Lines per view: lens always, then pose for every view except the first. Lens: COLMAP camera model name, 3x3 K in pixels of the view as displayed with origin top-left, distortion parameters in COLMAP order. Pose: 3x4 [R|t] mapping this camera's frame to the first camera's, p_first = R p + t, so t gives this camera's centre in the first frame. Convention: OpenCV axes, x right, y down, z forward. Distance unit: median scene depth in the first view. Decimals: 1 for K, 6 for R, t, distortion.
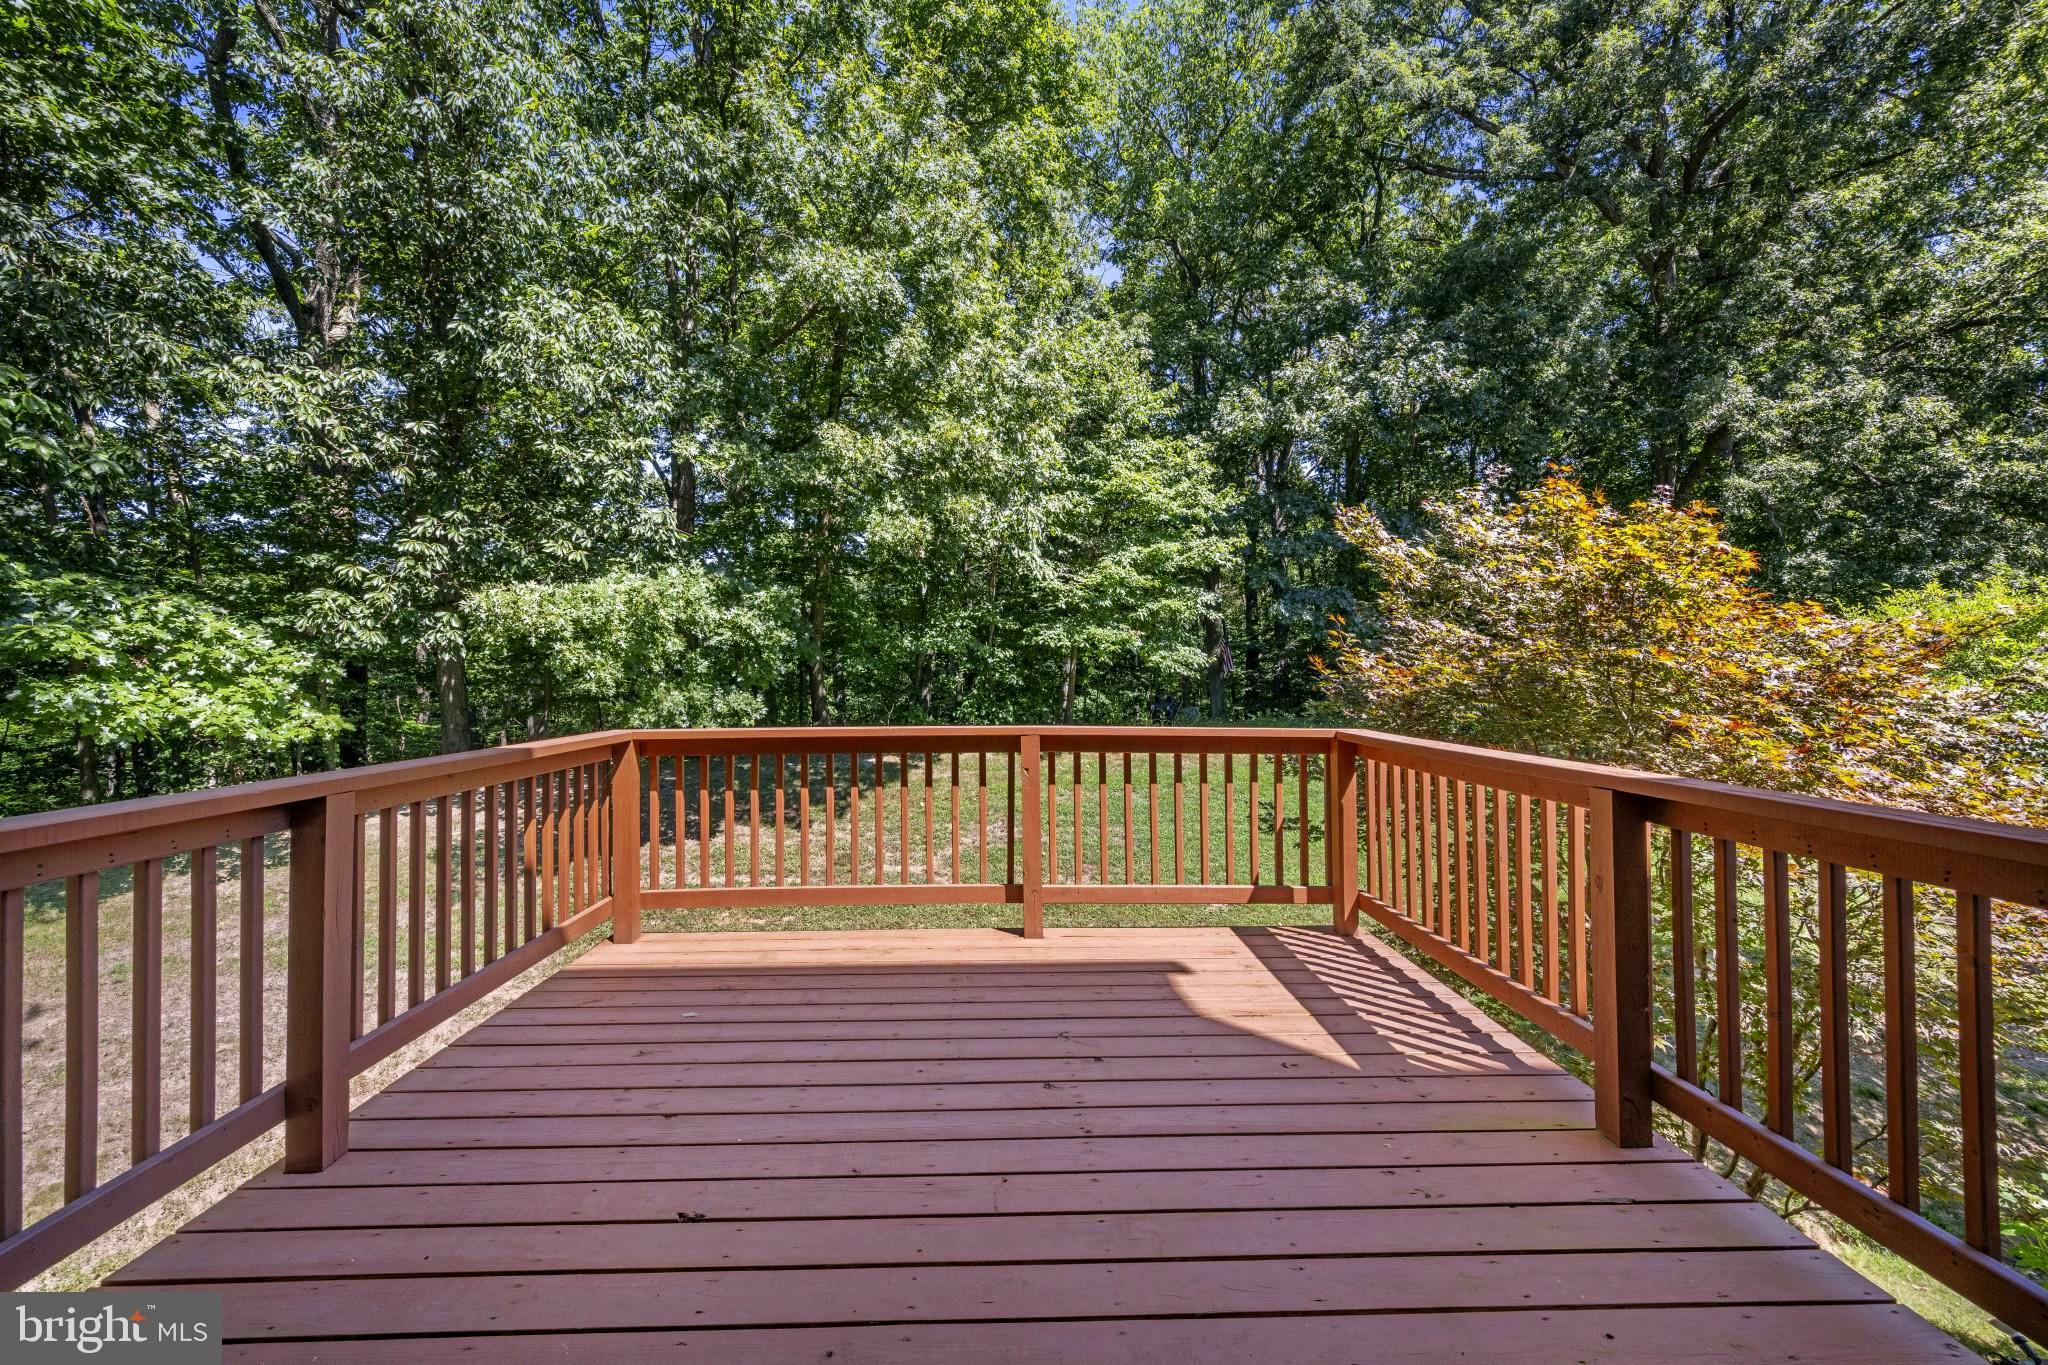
lens RADIAL K [[811.2, 0, 1026.3], [0, 811.2, 683.6], [0, 0, 1]] dist [0.001198, 0.000013]
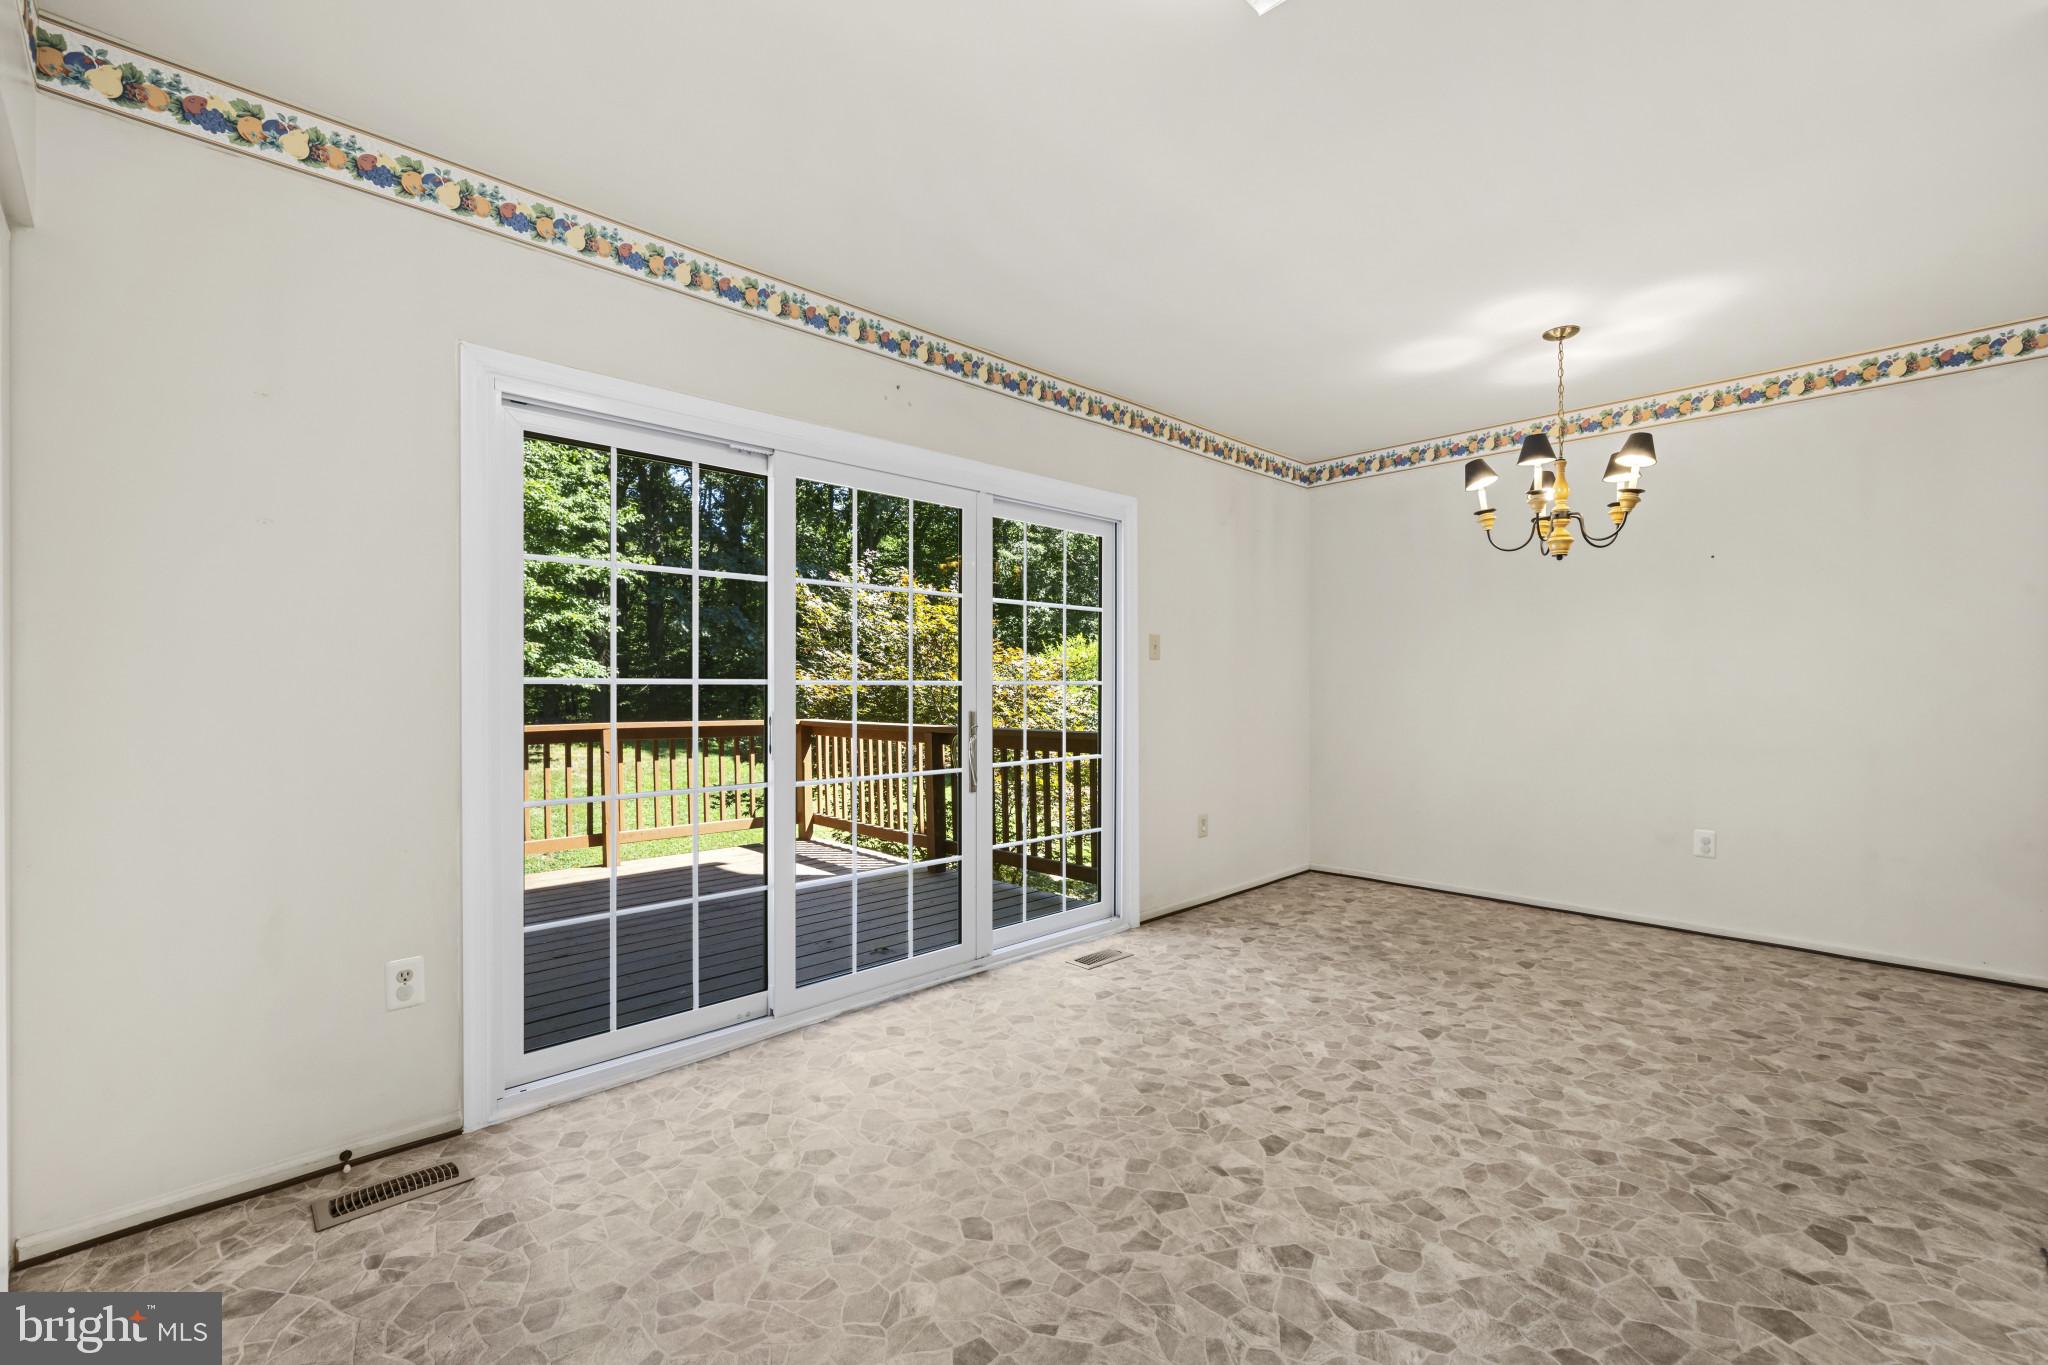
lens RADIAL K [[811.2, 0, 1026.3], [0, 811.2, 683.6], [0, 0, 1]] dist [0.001198, 0.000013]
pose [[0.741387, -0.001585, 0.671076, -0.078317], [0.011236, 0.999886, -0.010052, 0.000659], [-0.670984, 0.014993, 0.741320, -0.111187]]
